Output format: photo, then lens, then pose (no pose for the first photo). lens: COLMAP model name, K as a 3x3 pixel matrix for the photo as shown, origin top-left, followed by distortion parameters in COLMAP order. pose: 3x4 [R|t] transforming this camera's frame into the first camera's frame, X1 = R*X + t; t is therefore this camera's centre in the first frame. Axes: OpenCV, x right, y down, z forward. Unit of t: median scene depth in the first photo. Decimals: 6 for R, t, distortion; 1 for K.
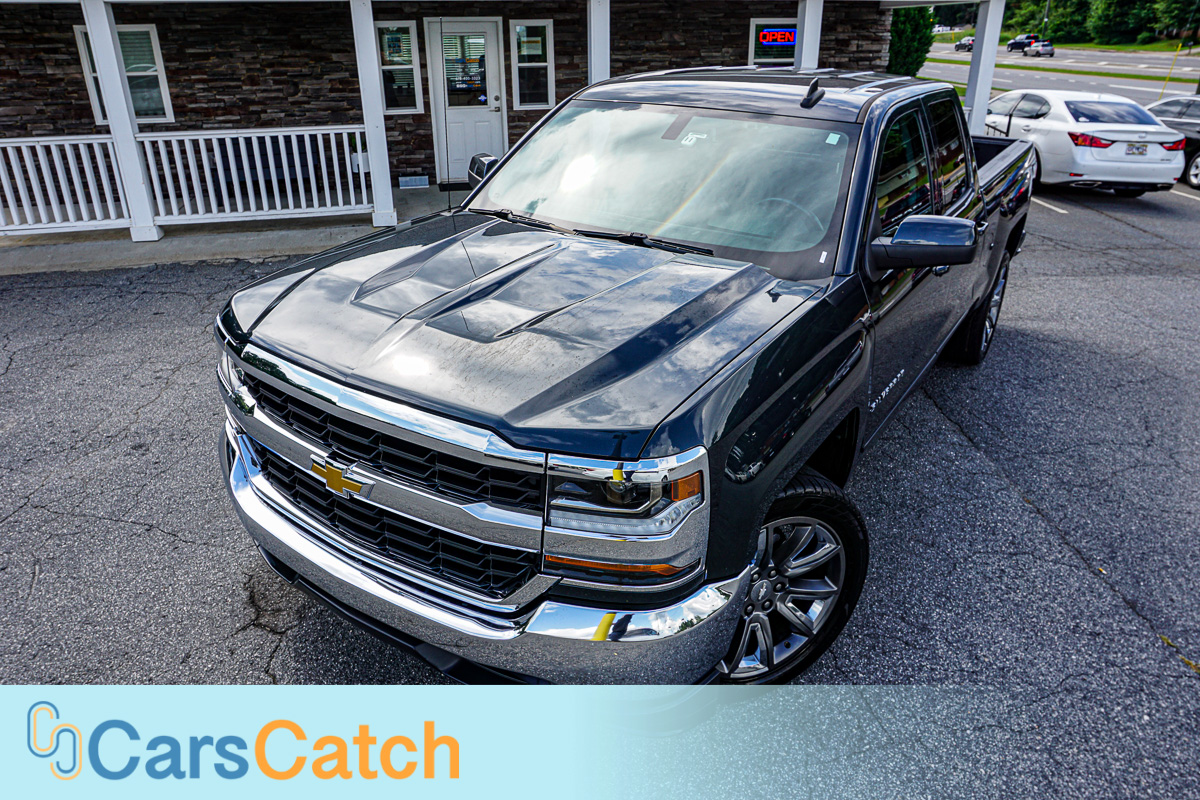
lens RADIAL K [[810.9, 0, 600.0], [0, 810.9, 400.0], [0, 0, 1]] dist [-0.034482, 0.029641]
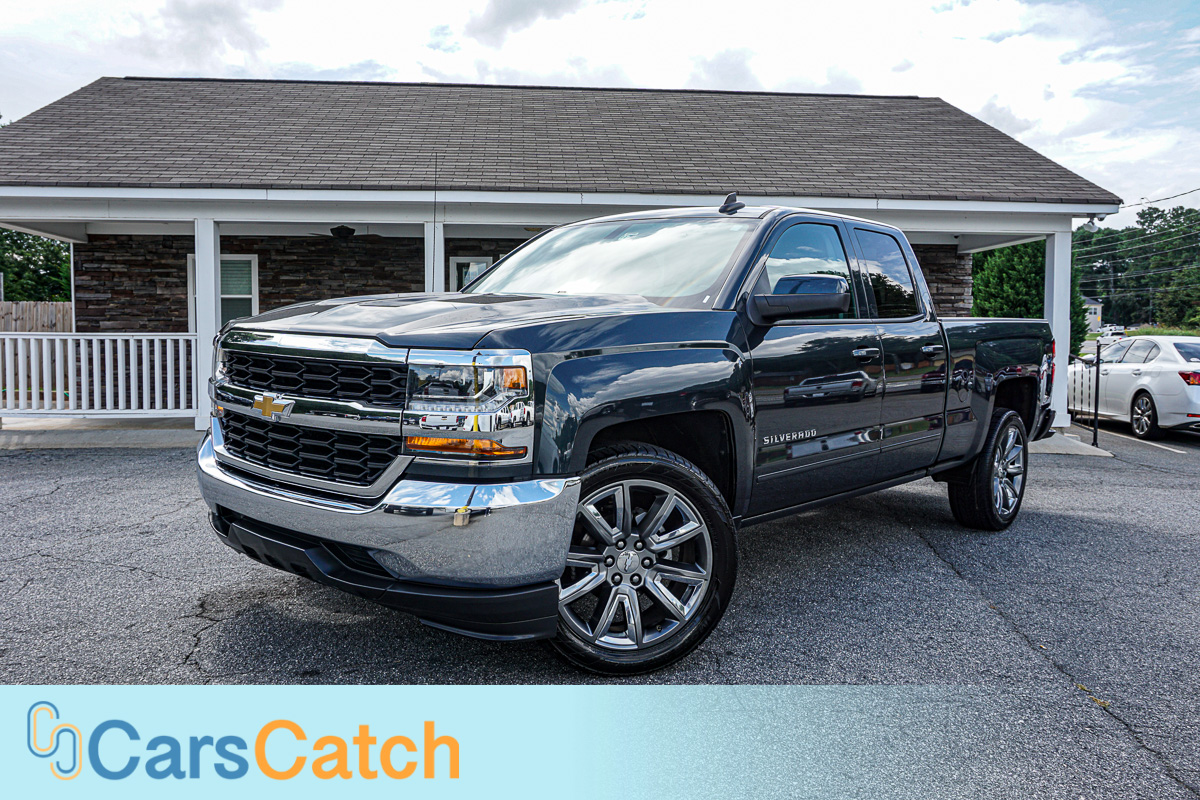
lens RADIAL K [[929.5, 0, 600.0], [0, 929.5, 400.0], [0, 0, 1]] dist [-0.006717, 0.005566]
pose [[0.991166, 0.021629, -0.130853, 0.082919], [-0.064853, 0.939654, -0.335922, 0.117598], [0.115691, 0.341441, 0.932756, -0.066244]]
